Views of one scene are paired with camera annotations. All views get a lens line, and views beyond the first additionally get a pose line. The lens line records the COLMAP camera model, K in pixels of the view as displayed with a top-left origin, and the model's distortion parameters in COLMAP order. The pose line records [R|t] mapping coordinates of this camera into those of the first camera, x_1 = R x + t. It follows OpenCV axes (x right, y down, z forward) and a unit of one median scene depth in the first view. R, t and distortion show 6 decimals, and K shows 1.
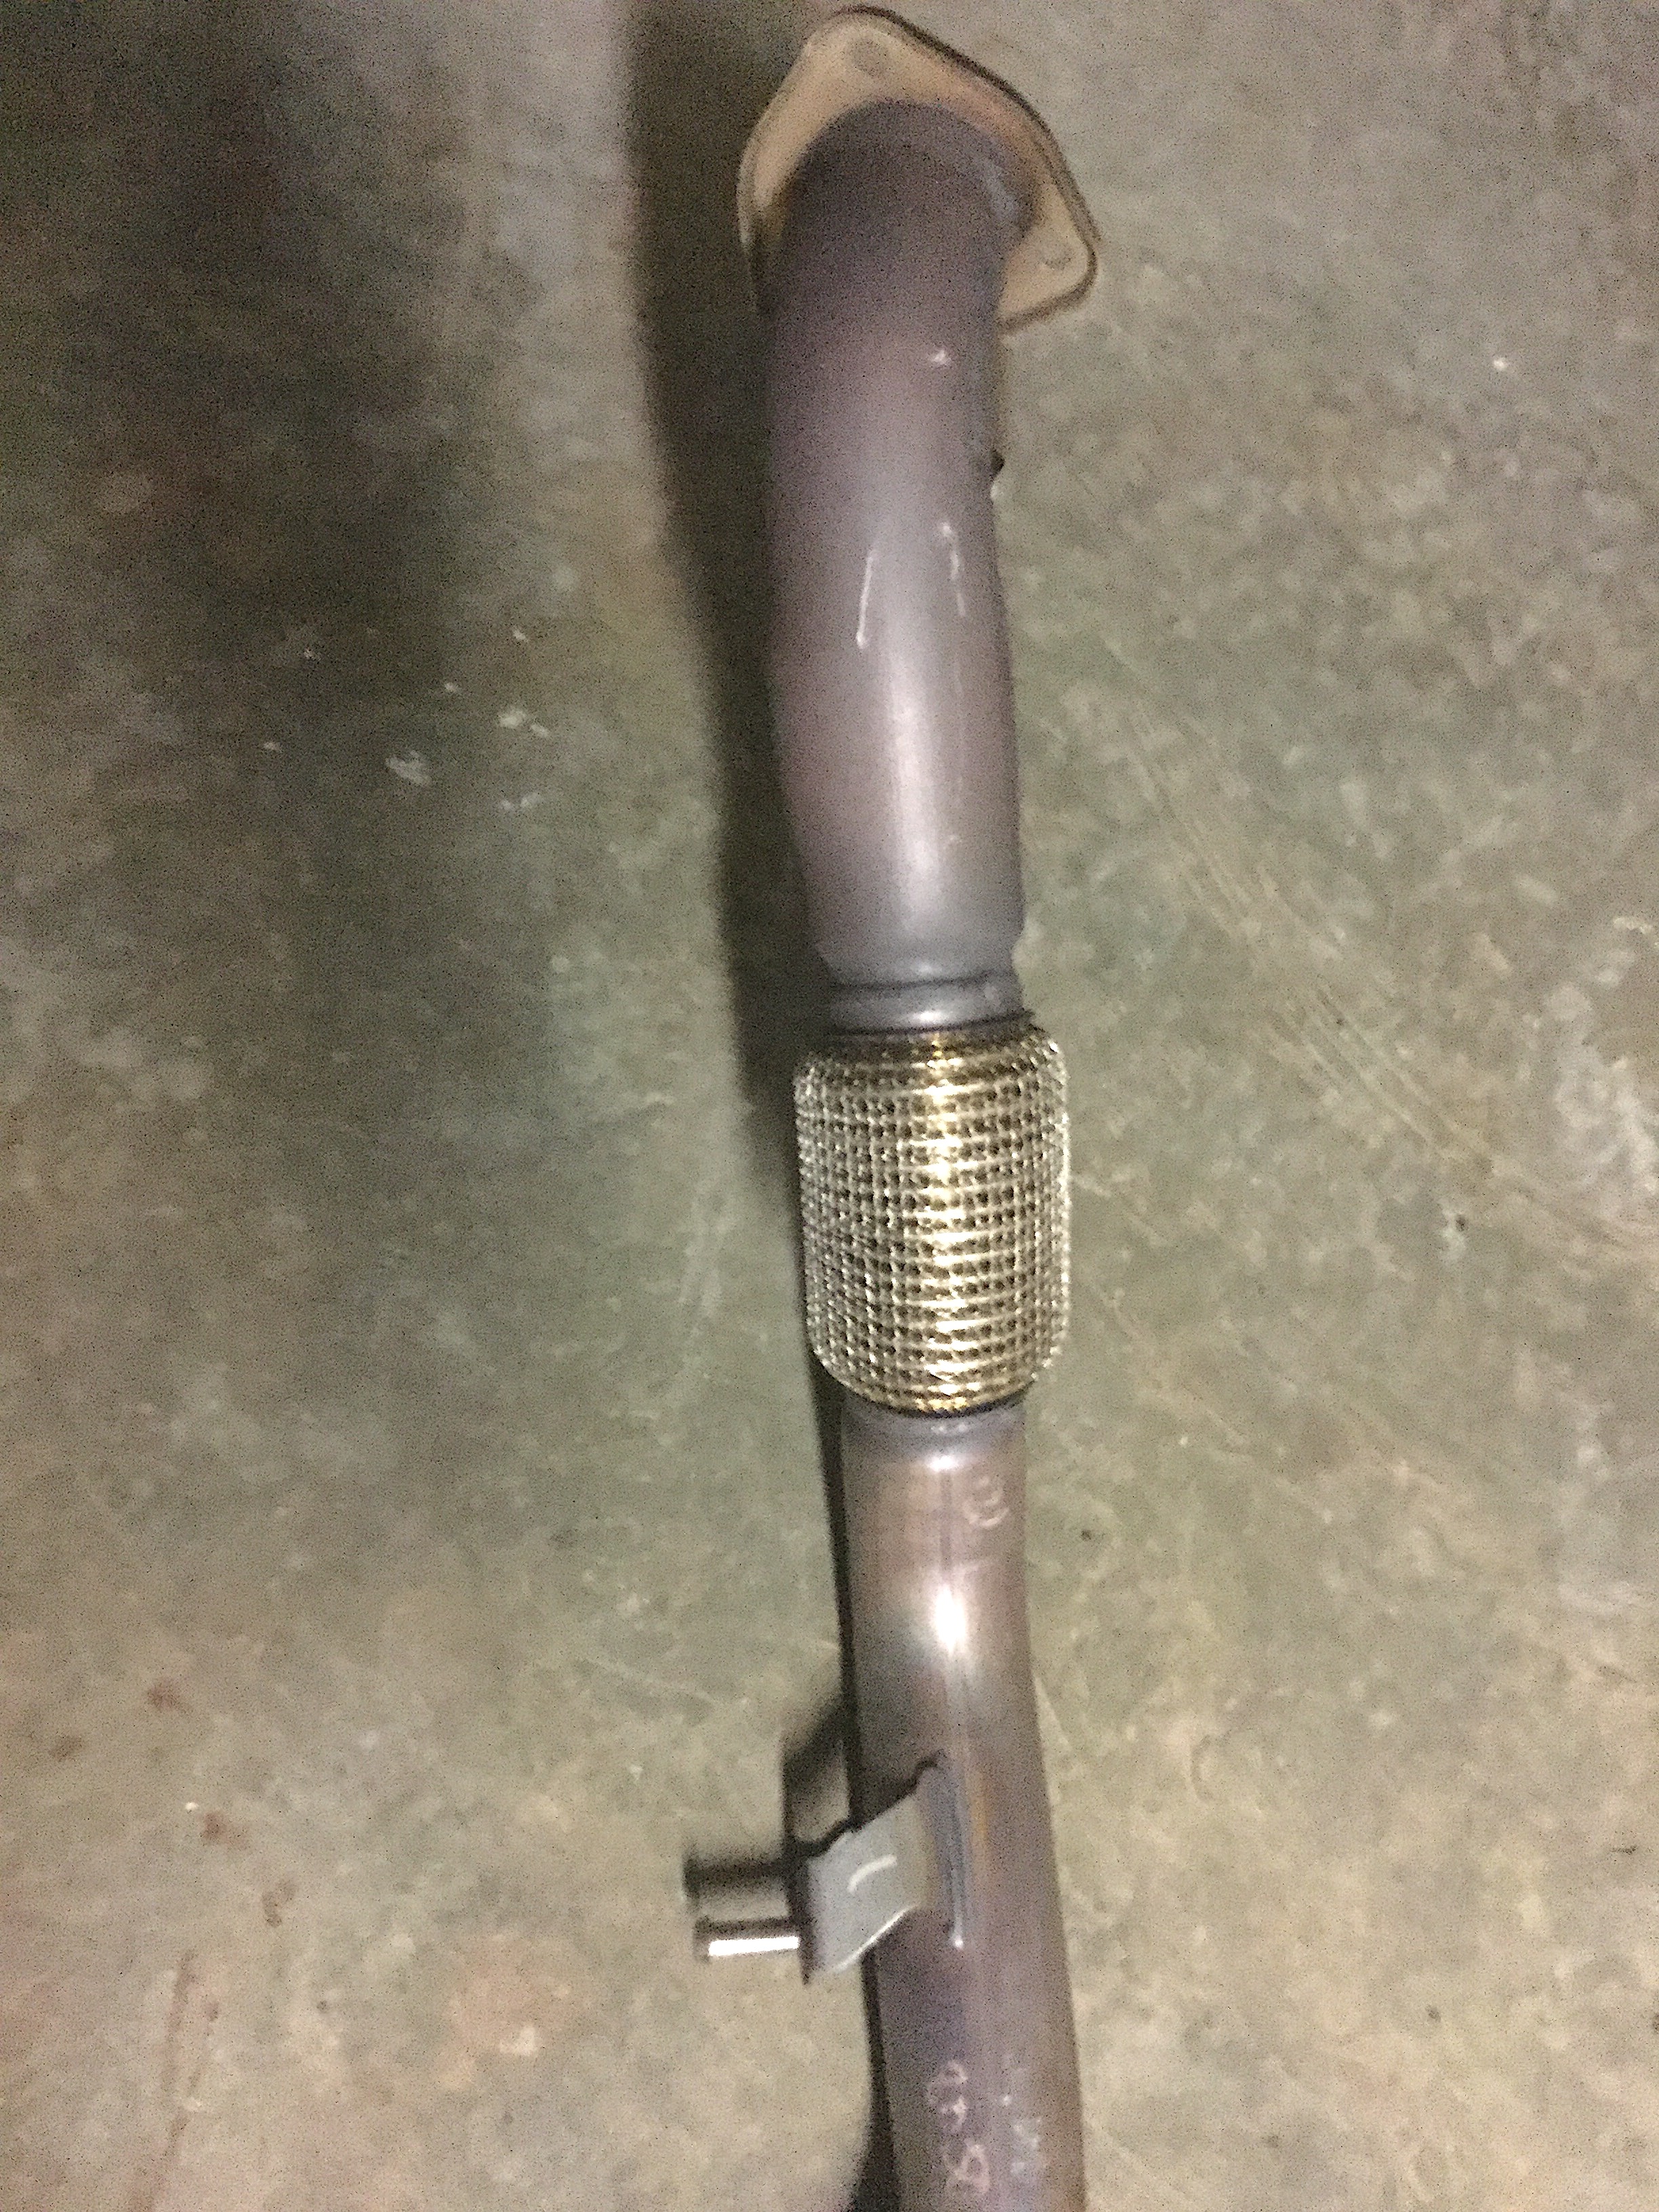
lens RADIAL K [[2131.6, 0, 829.5], [0, 2131.6, 1106.0], [0, 0, 1]] dist [0.175134, -0.414894]
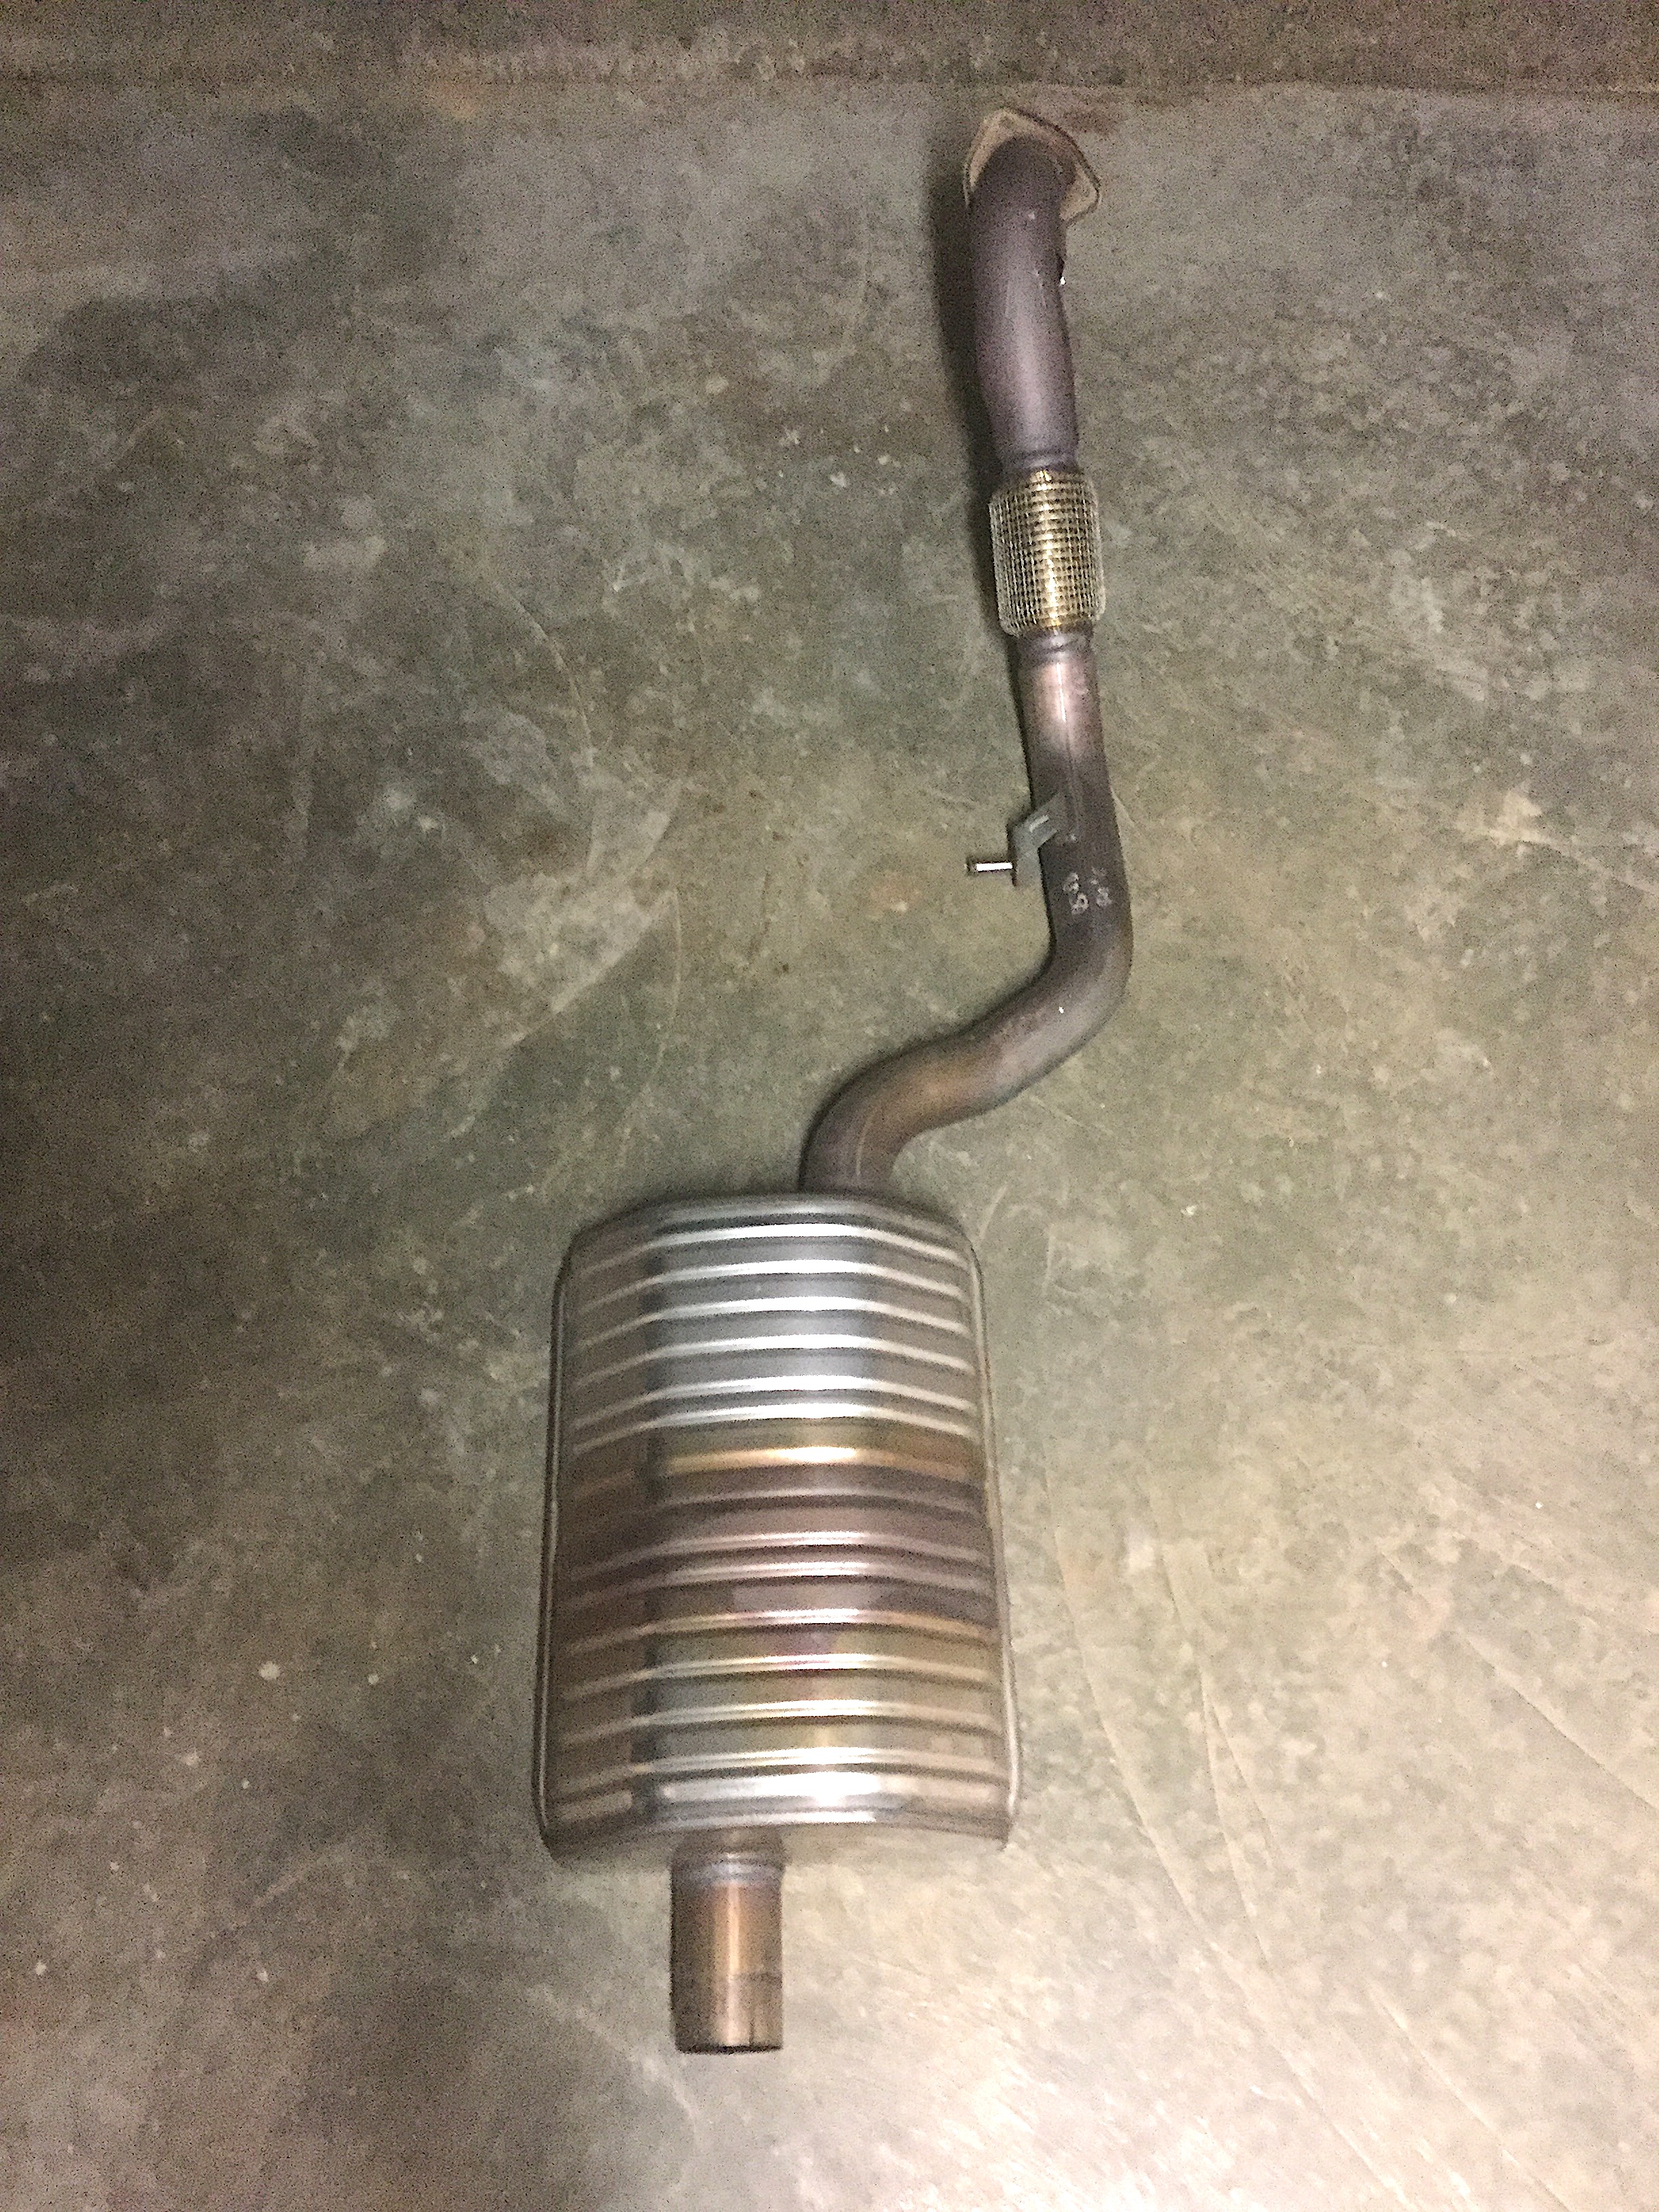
lens RADIAL K [[2131.6, 0, 829.5], [0, 2131.6, 1106.0], [0, 0, 1]] dist [0.175134, -0.414894]
pose [[0.982242, -0.047726, -0.181449, 0.171940], [0.017368, 0.986082, -0.165348, 0.857924], [0.186815, 0.159261, 0.969400, -1.085291]]
